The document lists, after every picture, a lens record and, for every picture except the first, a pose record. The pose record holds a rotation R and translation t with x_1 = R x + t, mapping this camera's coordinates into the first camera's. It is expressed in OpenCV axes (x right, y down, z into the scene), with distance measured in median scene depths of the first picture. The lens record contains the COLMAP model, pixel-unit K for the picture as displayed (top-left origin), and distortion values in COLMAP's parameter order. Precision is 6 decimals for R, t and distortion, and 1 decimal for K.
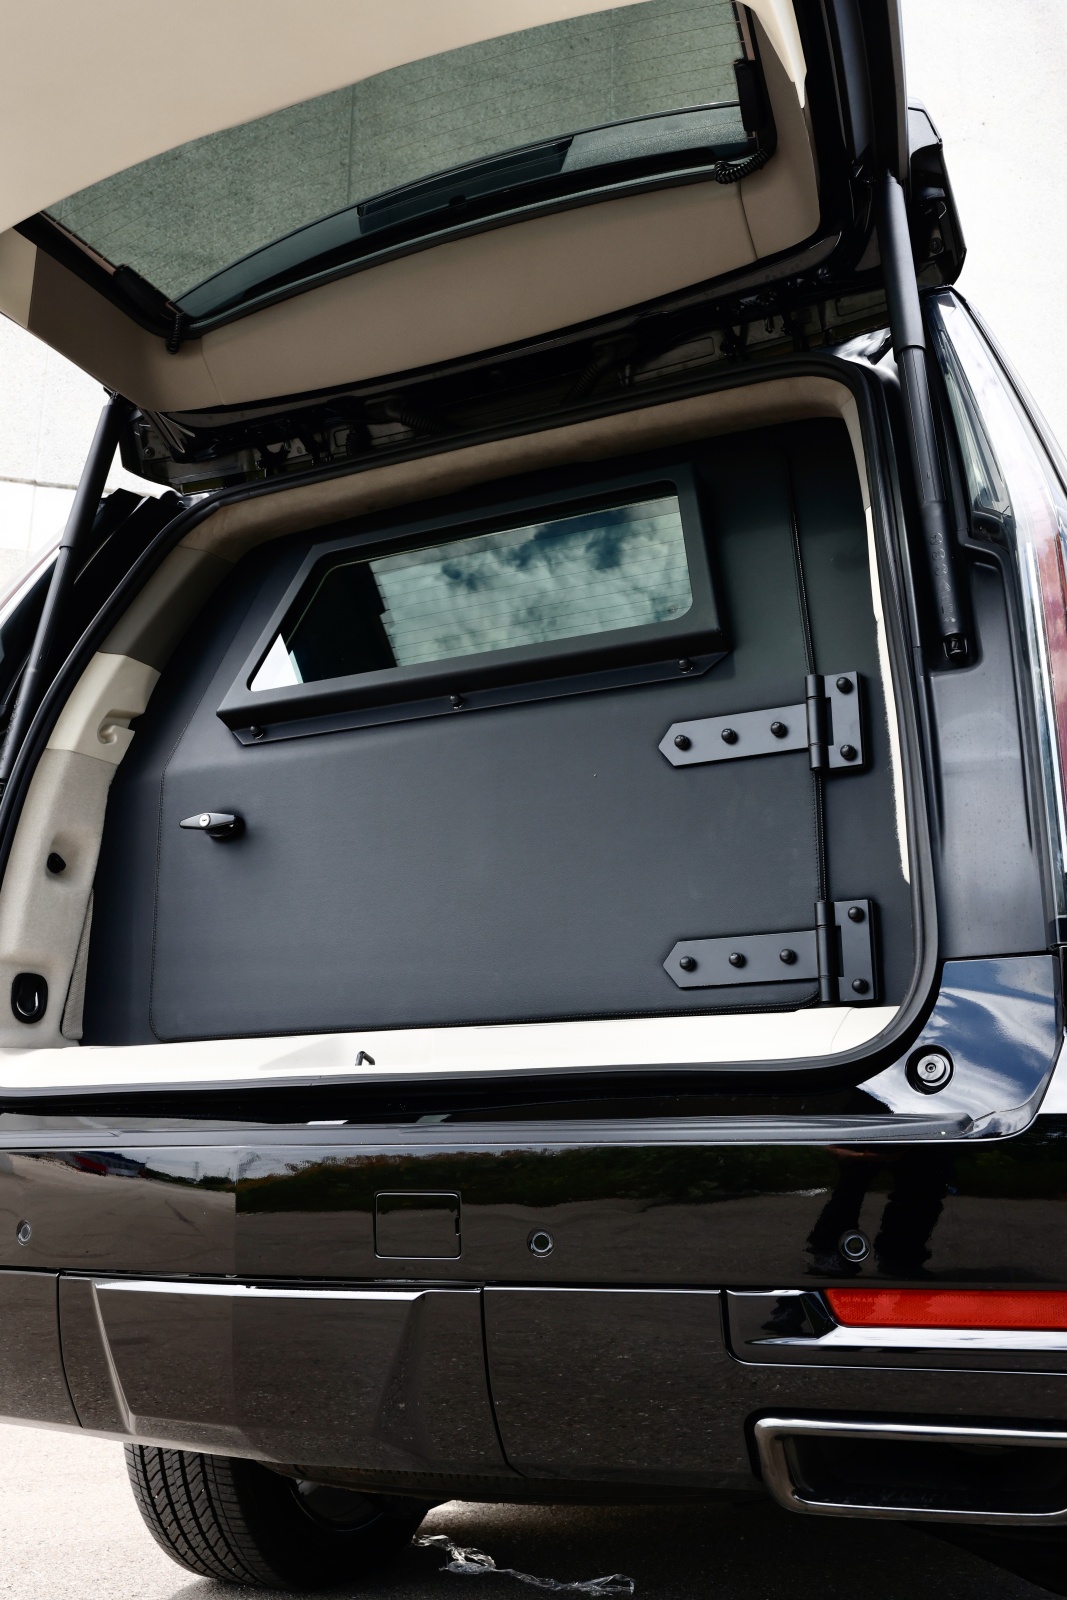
lens RADIAL K [[1614.3, 0, 533.5], [0, 1614.3, 800.0], [0, 0, 1]] dist [0.004277, 0.014094]
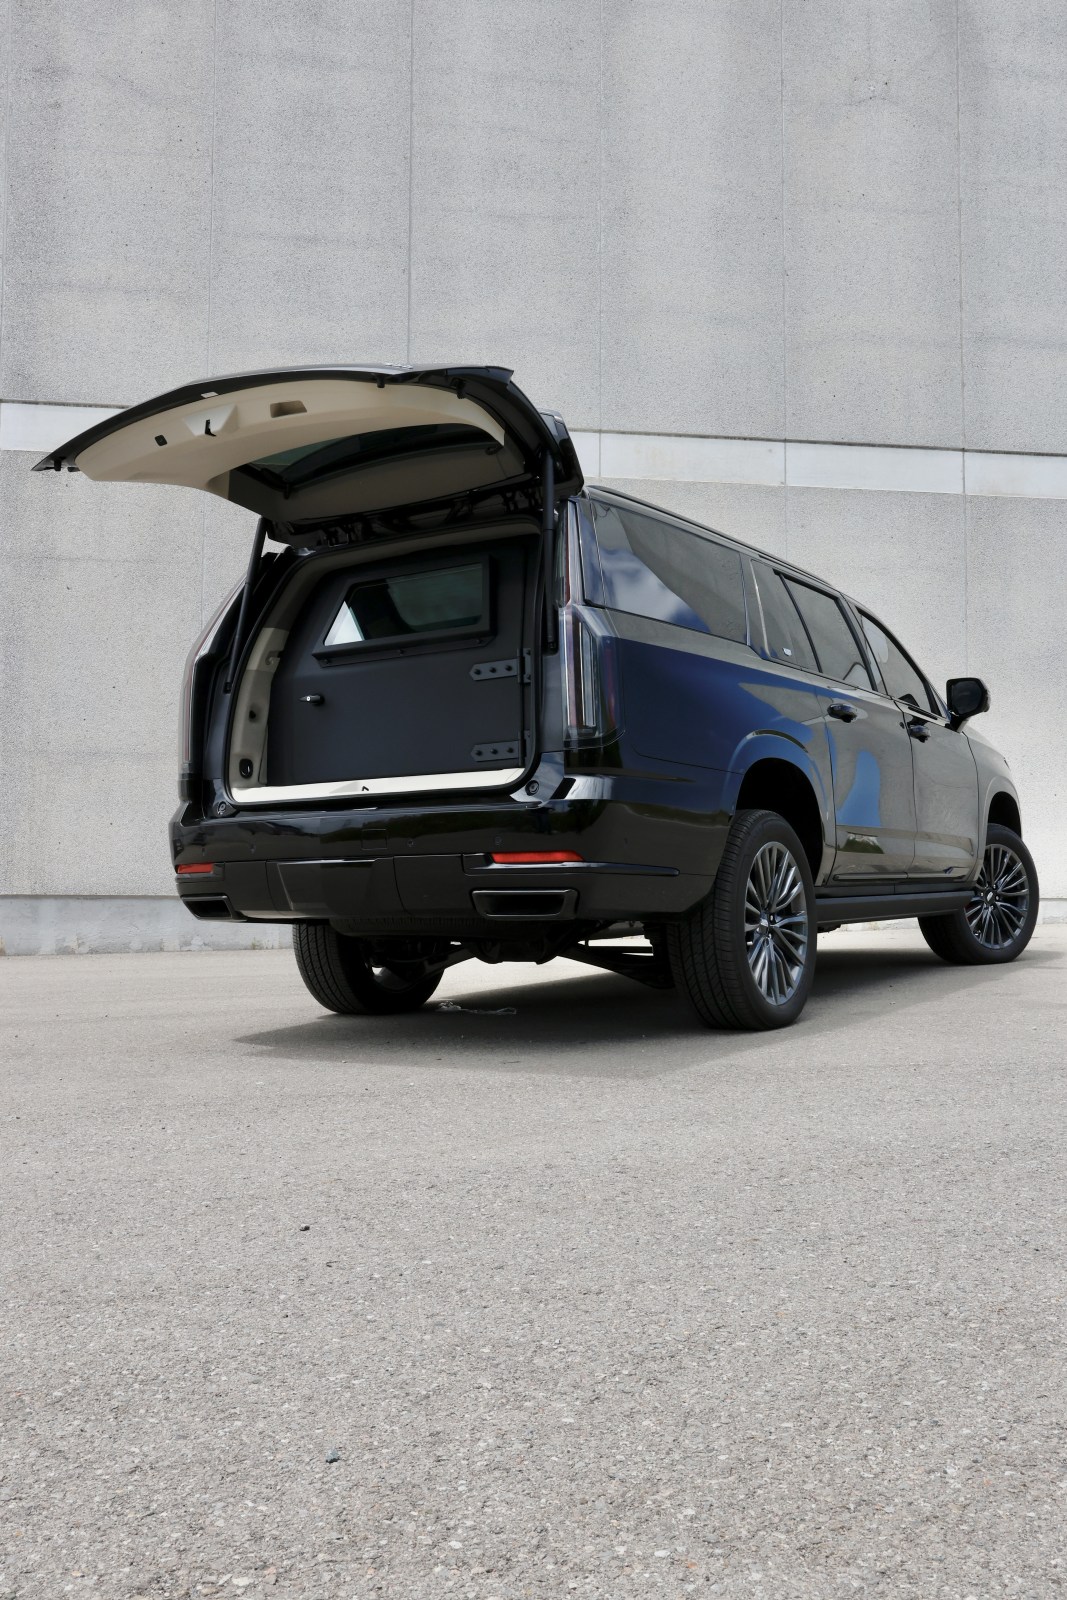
lens RADIAL K [[1453.0, 0, 533.5], [0, 1453.0, 800.0], [0, 0, 1]] dist [0.000398, -0.004924]
pose [[0.996367, -0.020118, -0.082752, 0.326513], [0.033473, 0.986005, 0.163322, -0.185887], [0.078309, -0.165499, 0.983096, -1.218198]]
